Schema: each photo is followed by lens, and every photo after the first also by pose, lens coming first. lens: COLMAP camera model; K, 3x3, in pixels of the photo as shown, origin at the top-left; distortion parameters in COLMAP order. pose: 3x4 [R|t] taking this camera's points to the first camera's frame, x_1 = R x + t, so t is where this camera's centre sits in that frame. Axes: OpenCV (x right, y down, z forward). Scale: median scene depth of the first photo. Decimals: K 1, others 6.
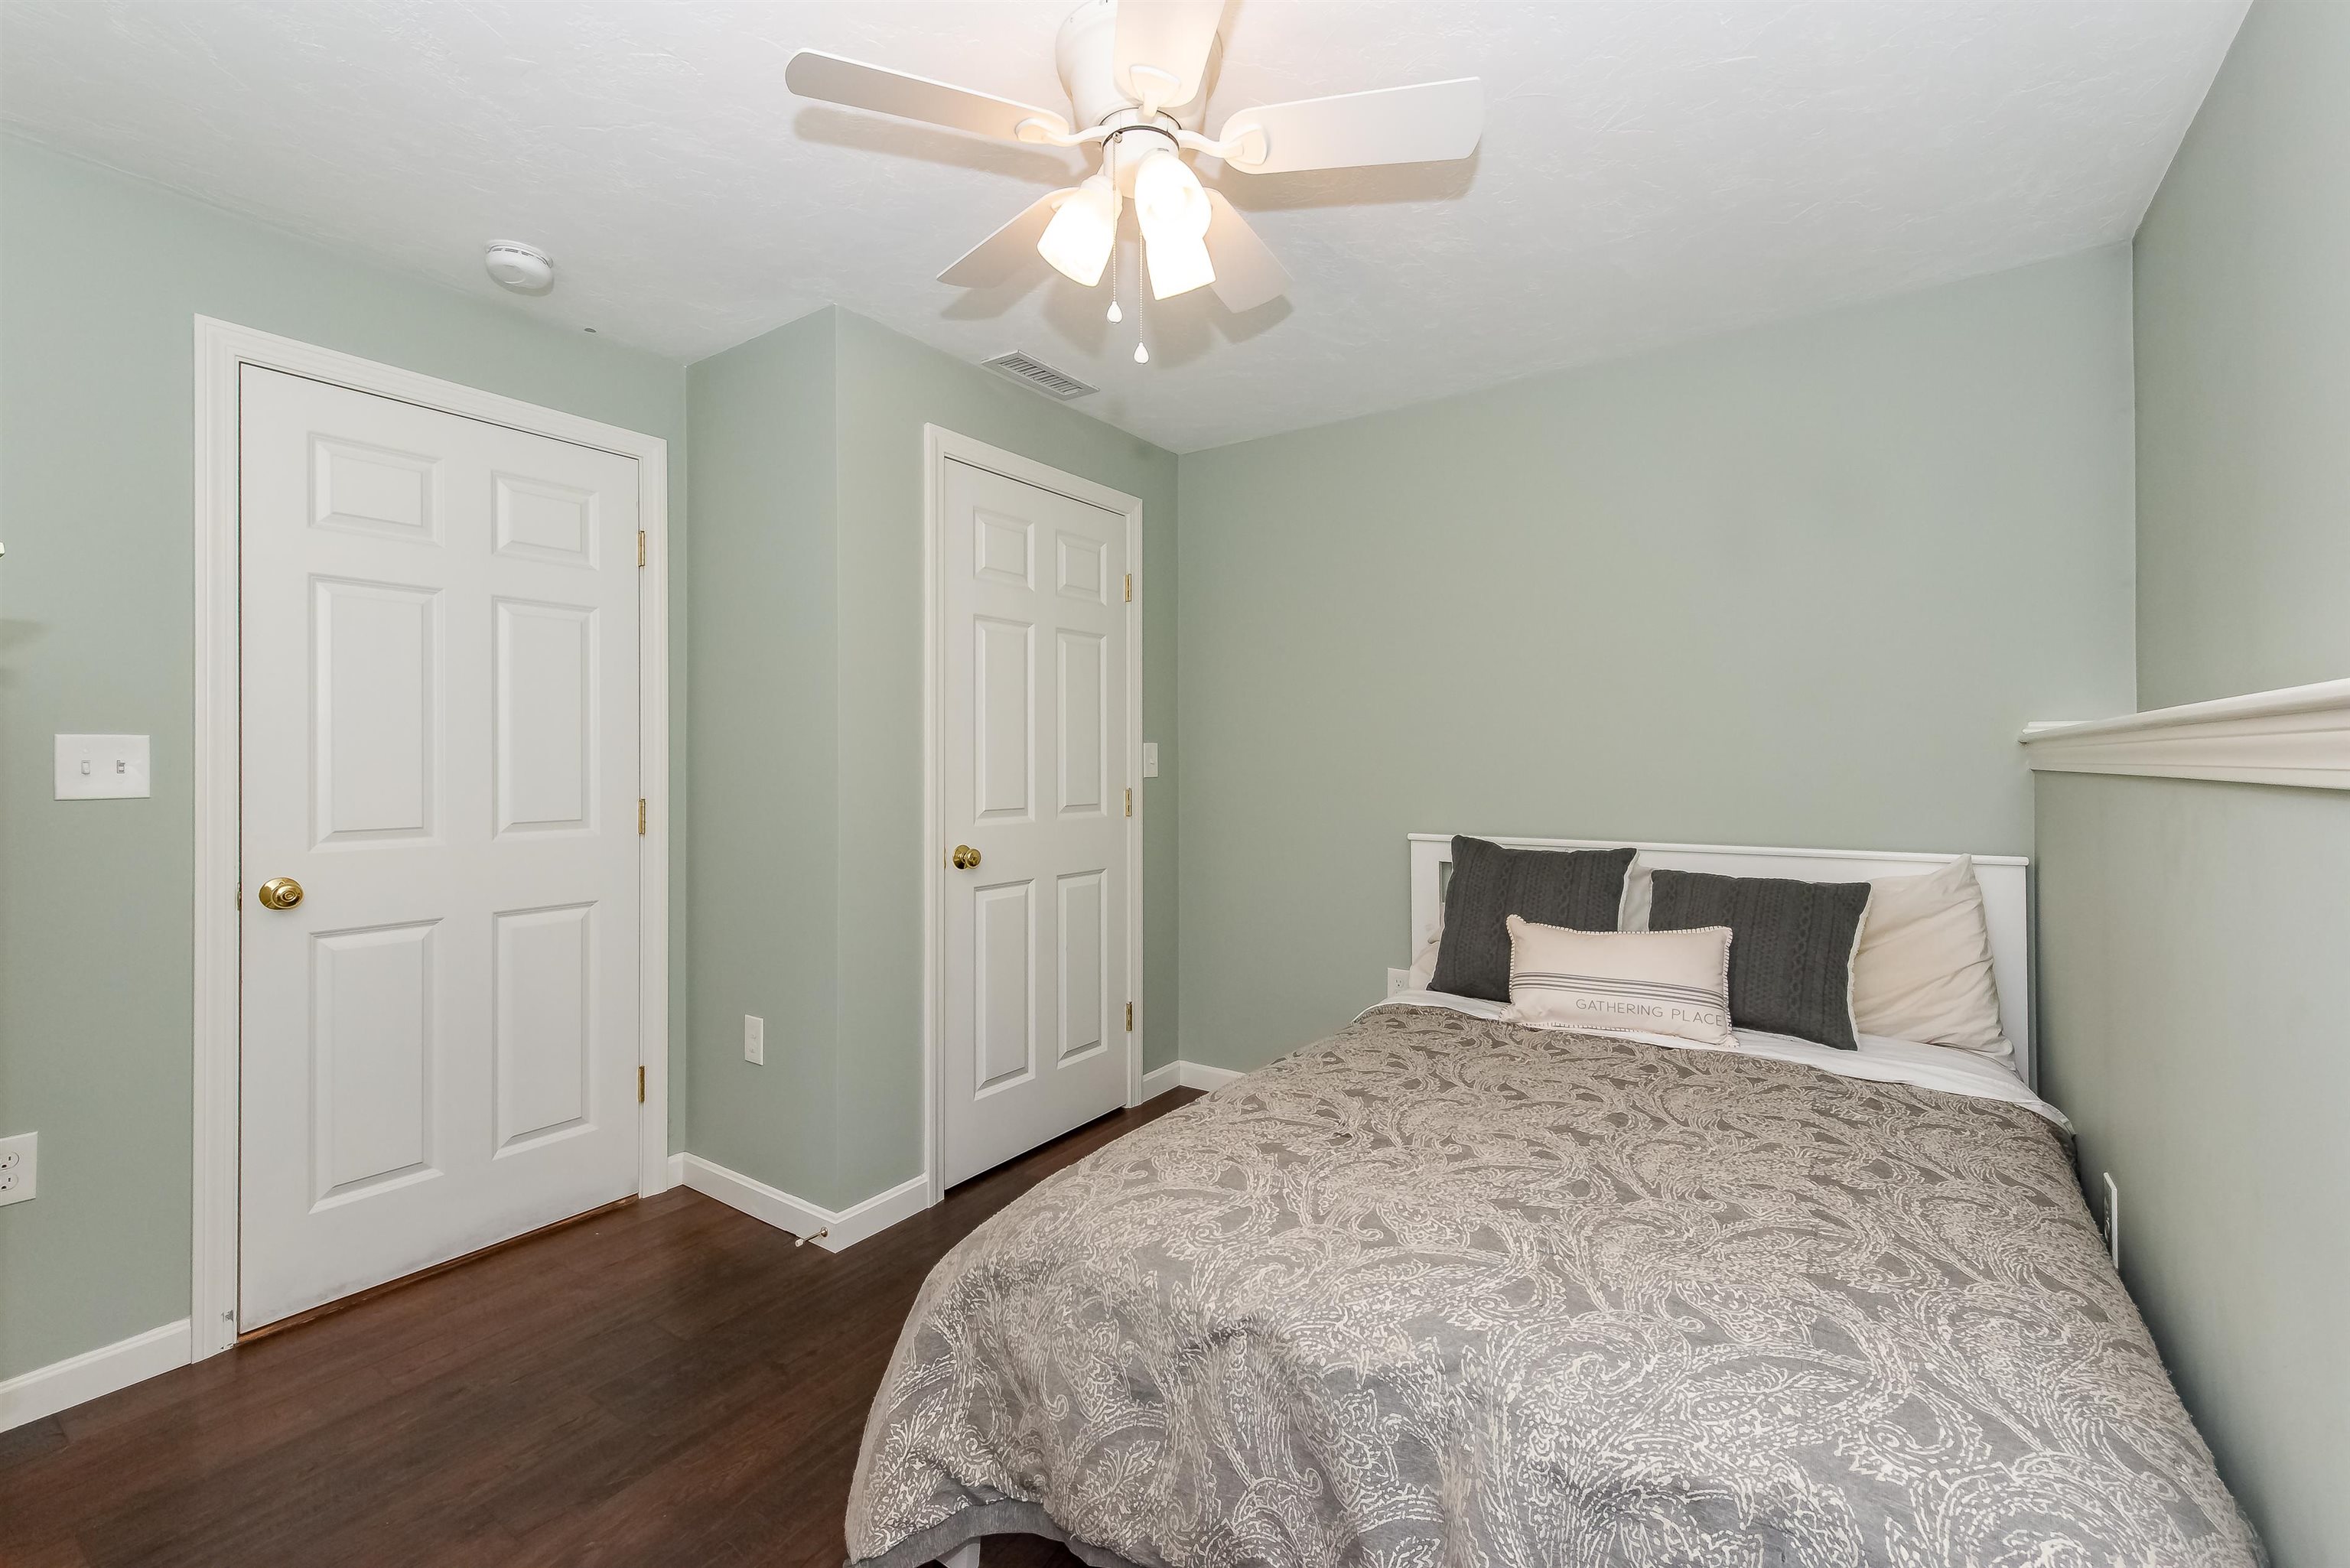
lens RADIAL K [[969.1, 0, 1167.2], [0, 969.1, 744.1], [0, 0, 1]] dist [0.008242, 0.000618]
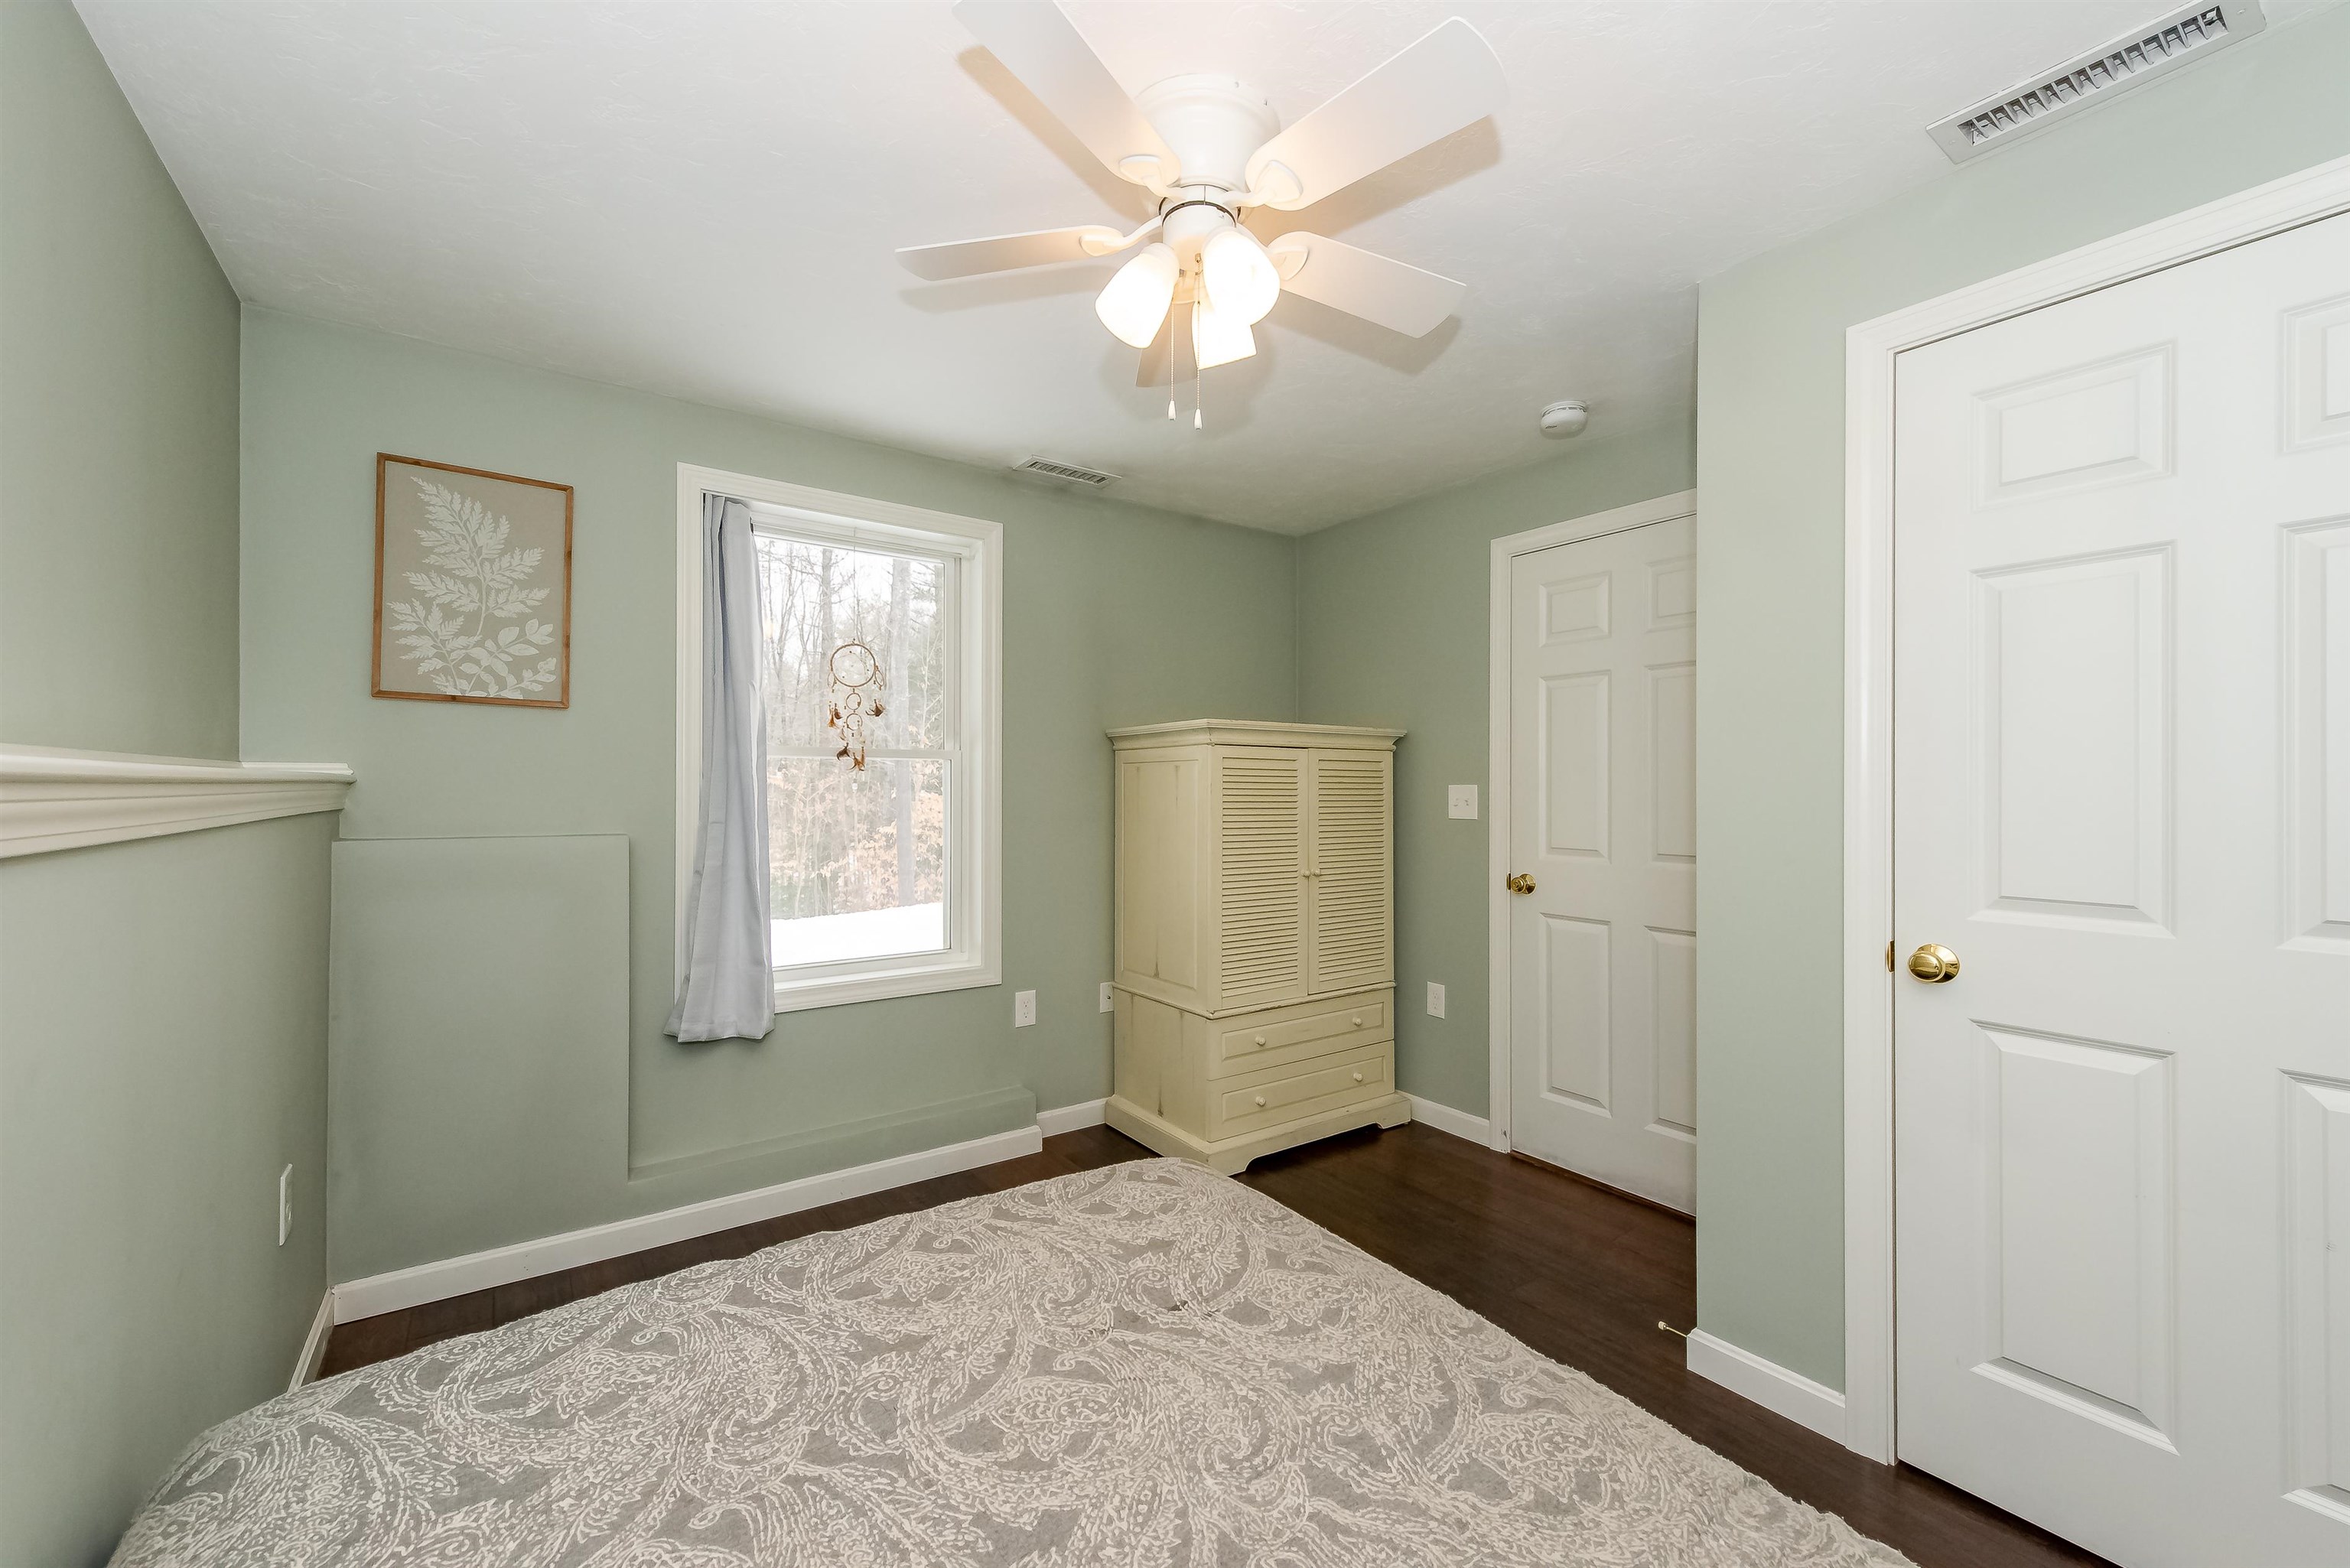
lens RADIAL K [[940.7, 0, 1219.3], [0, 940.7, 811.4], [0, 0, 1]] dist [0.015313, -0.003930]
pose [[-0.298742, 0.022600, -0.954066, 1.081606], [0.007675, 0.999744, 0.021279, -0.002892], [0.954303, -0.000966, -0.298839, 1.555611]]
